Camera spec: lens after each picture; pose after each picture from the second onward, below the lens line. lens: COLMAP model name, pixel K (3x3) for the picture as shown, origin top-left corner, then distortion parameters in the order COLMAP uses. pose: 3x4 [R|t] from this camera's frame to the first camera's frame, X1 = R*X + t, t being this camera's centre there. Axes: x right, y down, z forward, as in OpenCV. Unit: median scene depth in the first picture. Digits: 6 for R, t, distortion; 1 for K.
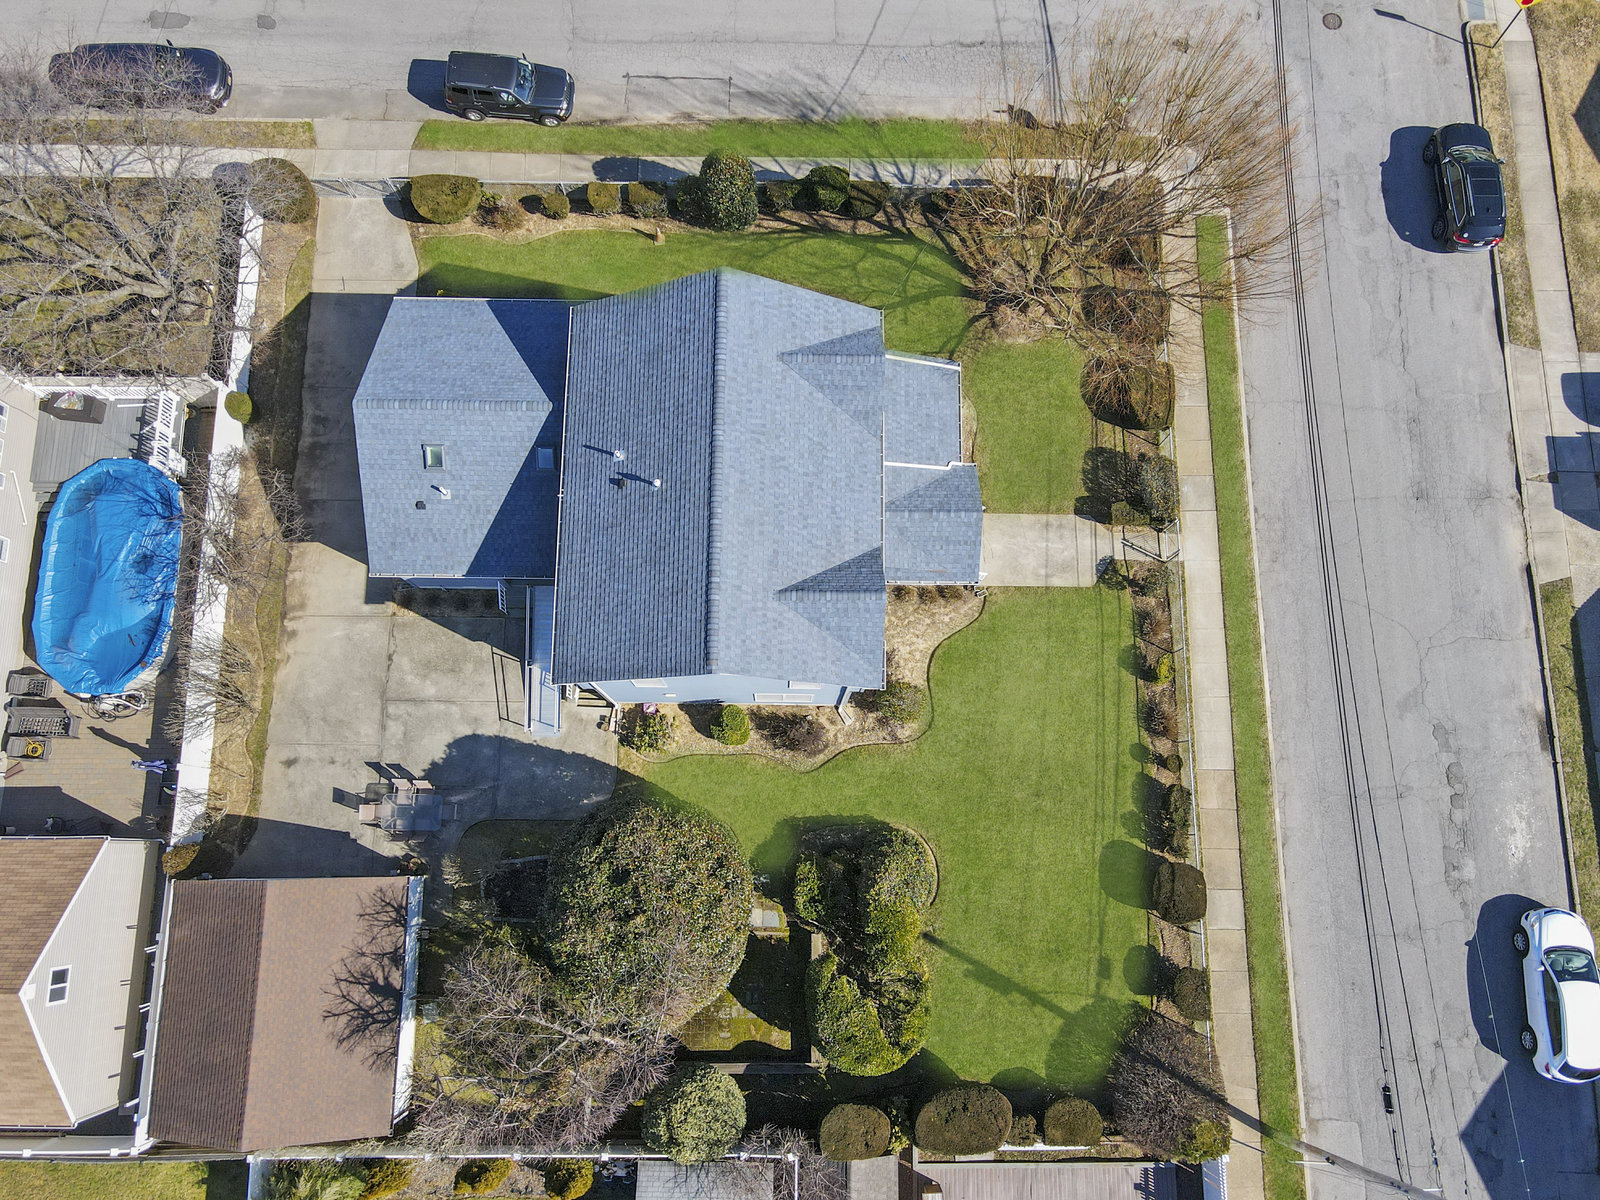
lens RADIAL K [[1186.2, 0, 794.8], [0, 1186.2, 597.8], [0, 0, 1]] dist [-0.004456, 0.036531]
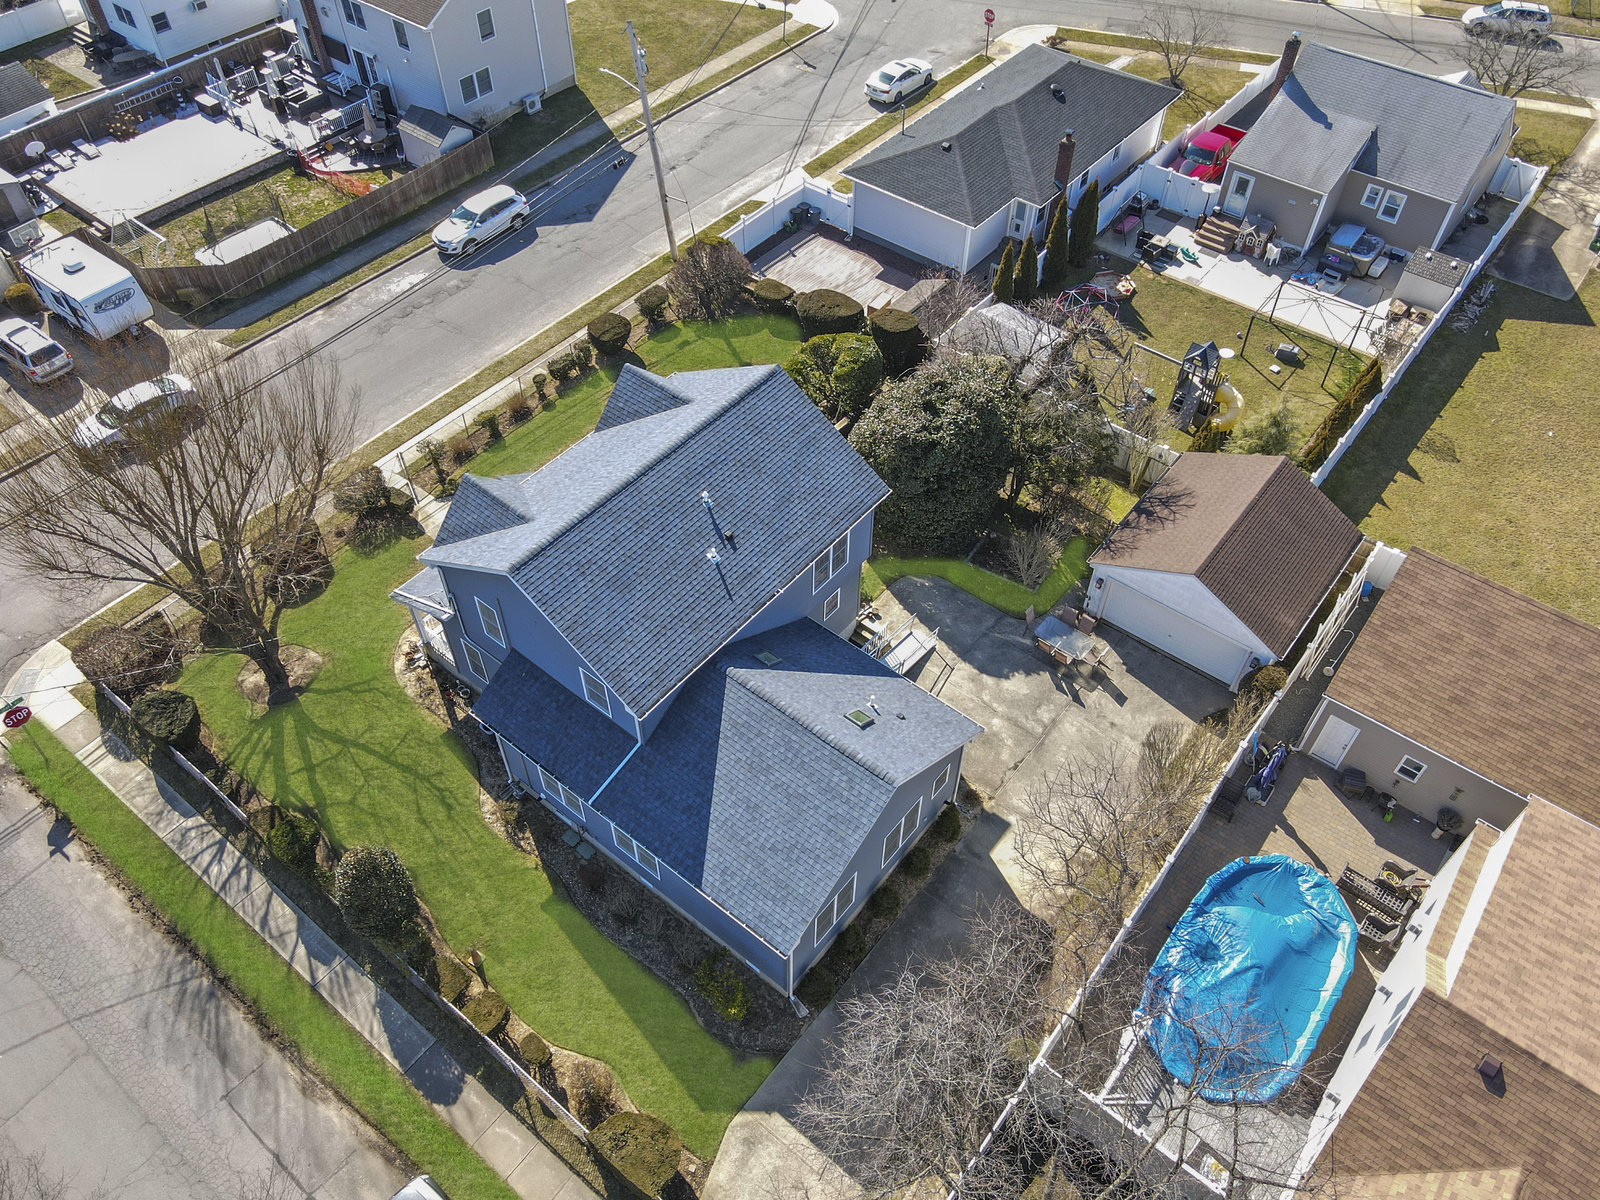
lens RADIAL K [[1186.2, 0, 794.8], [0, 1186.2, 597.8], [0, 0, 1]] dist [-0.004456, 0.036531]
pose [[-0.781392, -0.478467, 0.400619, -0.530025], [0.608450, -0.441545, 0.659413, -0.645808], [-0.138616, 0.759017, 0.636143, 0.307937]]
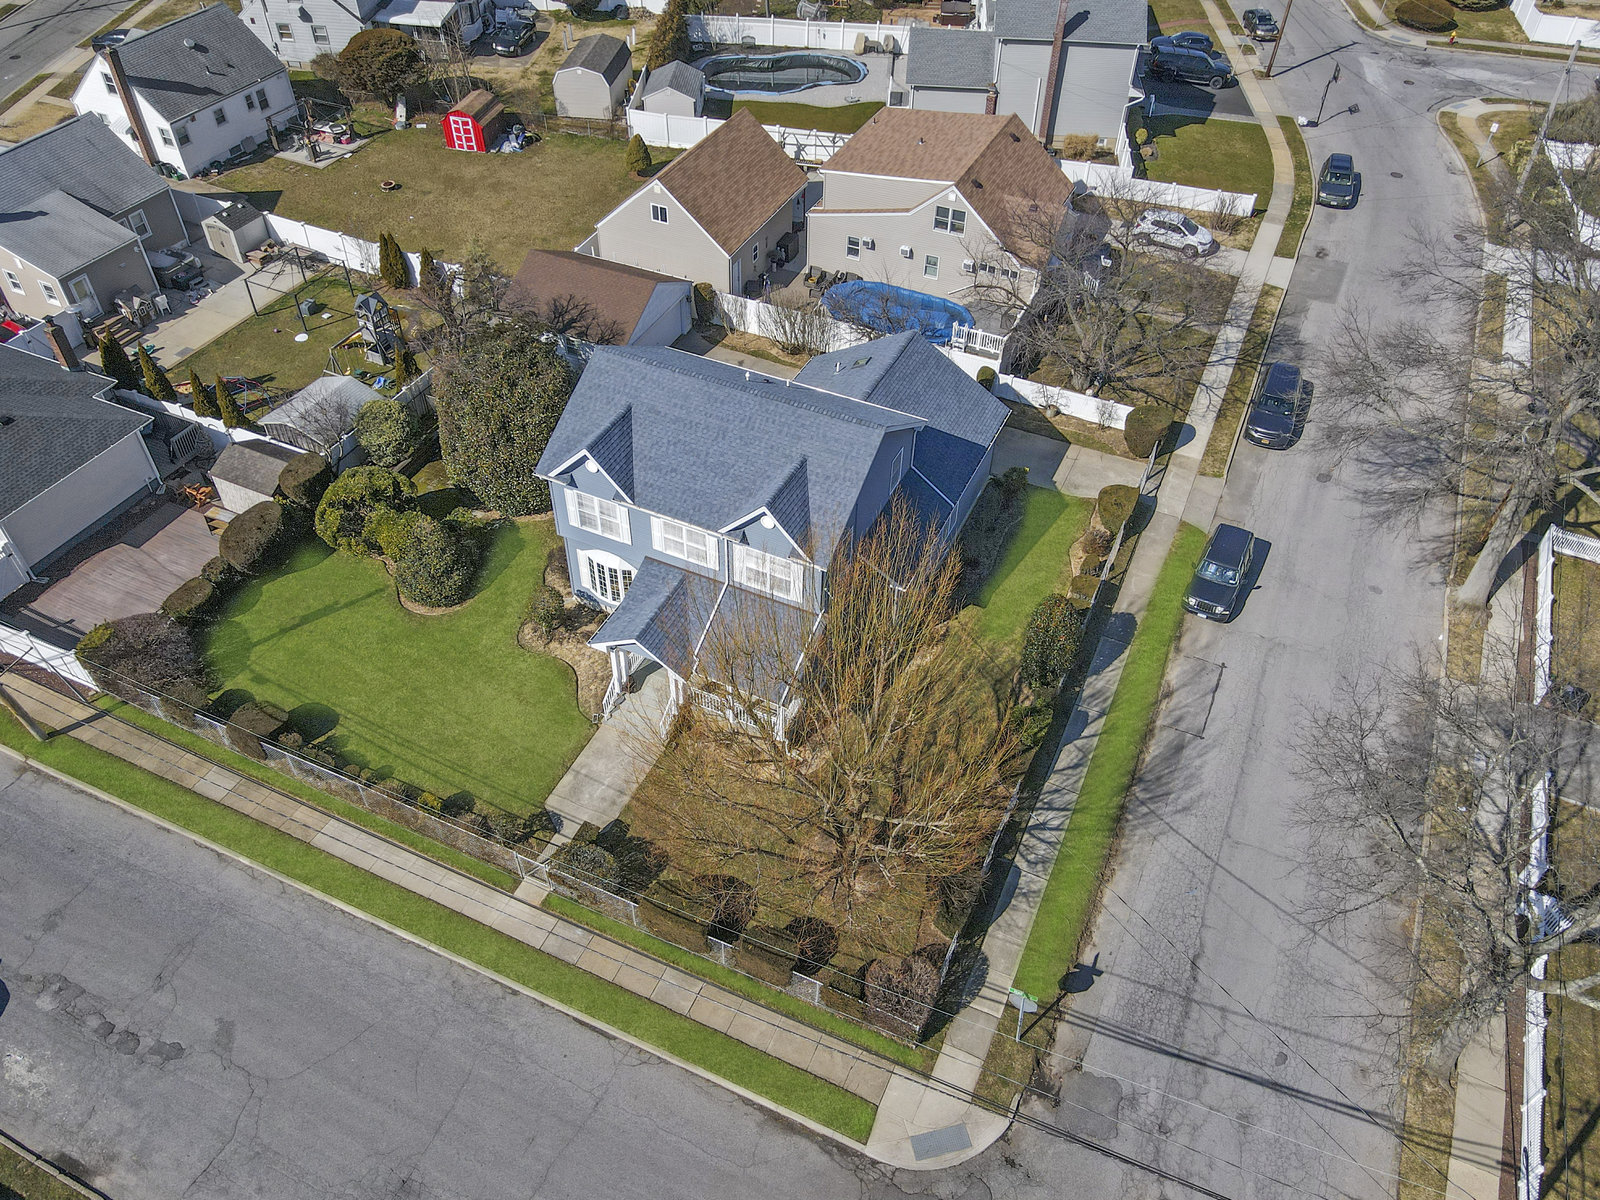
lens RADIAL K [[1186.2, 0, 794.8], [0, 1186.2, 597.8], [0, 0, 1]] dist [-0.004456, 0.036531]
pose [[-0.418377, 0.620140, -0.663617, 0.735922], [-0.892335, -0.144365, 0.427665, -0.611982], [0.169409, 0.771093, 0.613772, 0.310194]]
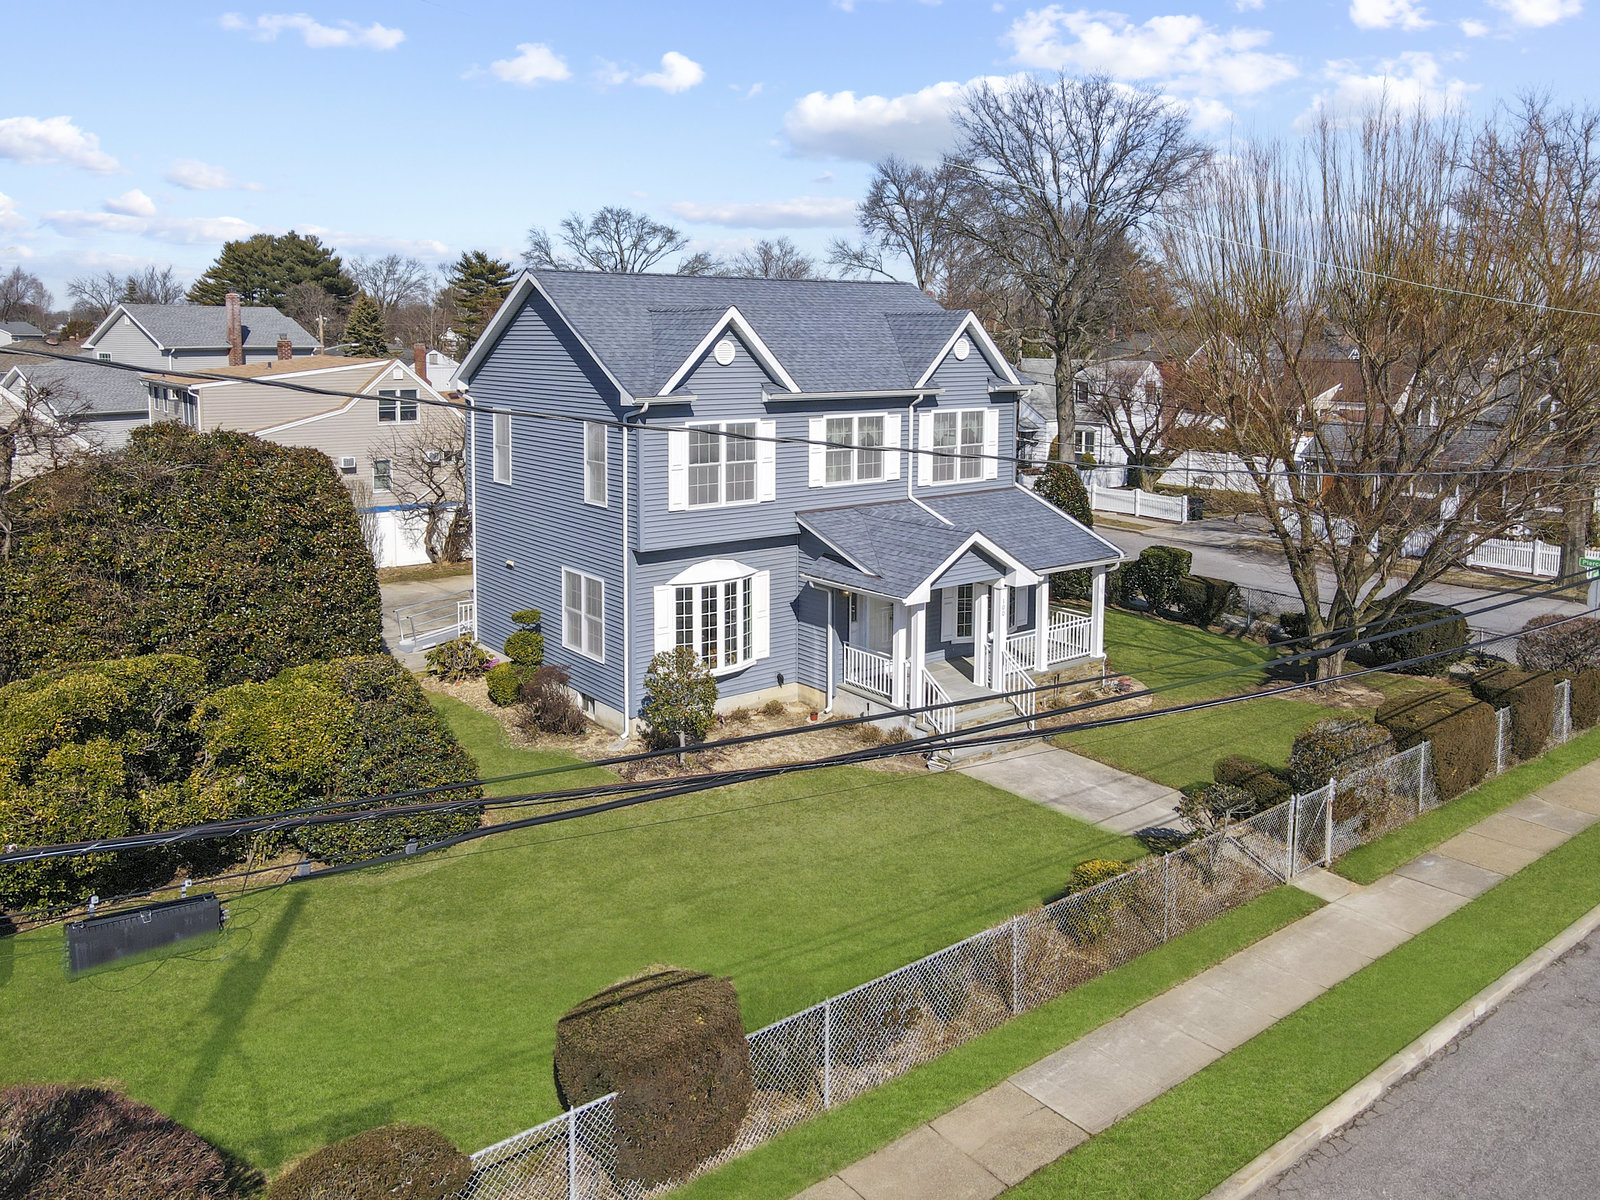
lens RADIAL K [[1233.9, 0, 794.3], [0, 1233.9, 452.7], [0, 0, 1]] dist [0.007288, 0.005320]
pose [[0.618282, 0.068632, -0.782954, 0.575343], [-0.768614, 0.260909, -0.584088, 0.357964], [0.164193, 0.962921, 0.214067, 0.744502]]
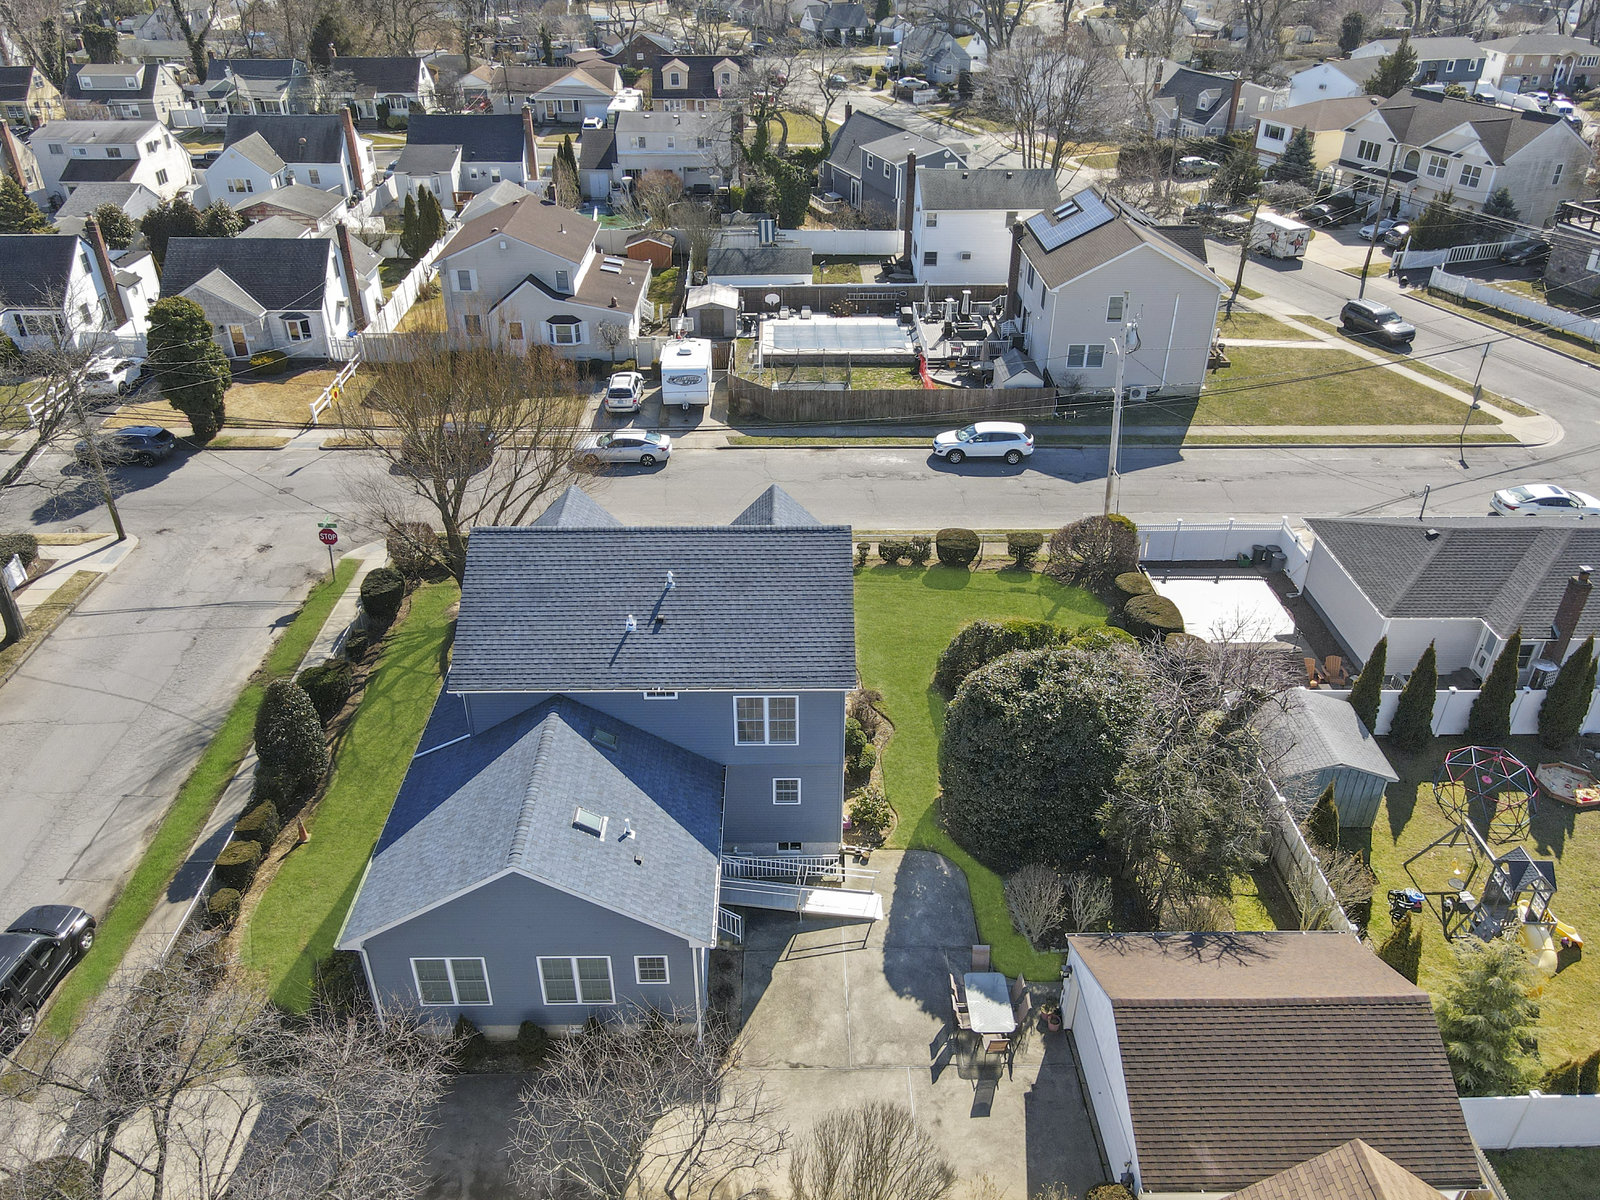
lens RADIAL K [[1186.2, 0, 794.8], [0, 1186.2, 597.8], [0, 0, 1]] dist [-0.004456, 0.036531]
pose [[-0.019784, -0.532255, 0.846353, -0.838966], [0.978253, 0.164511, 0.126325, -0.096521], [-0.206472, 0.830446, 0.517425, 0.359339]]
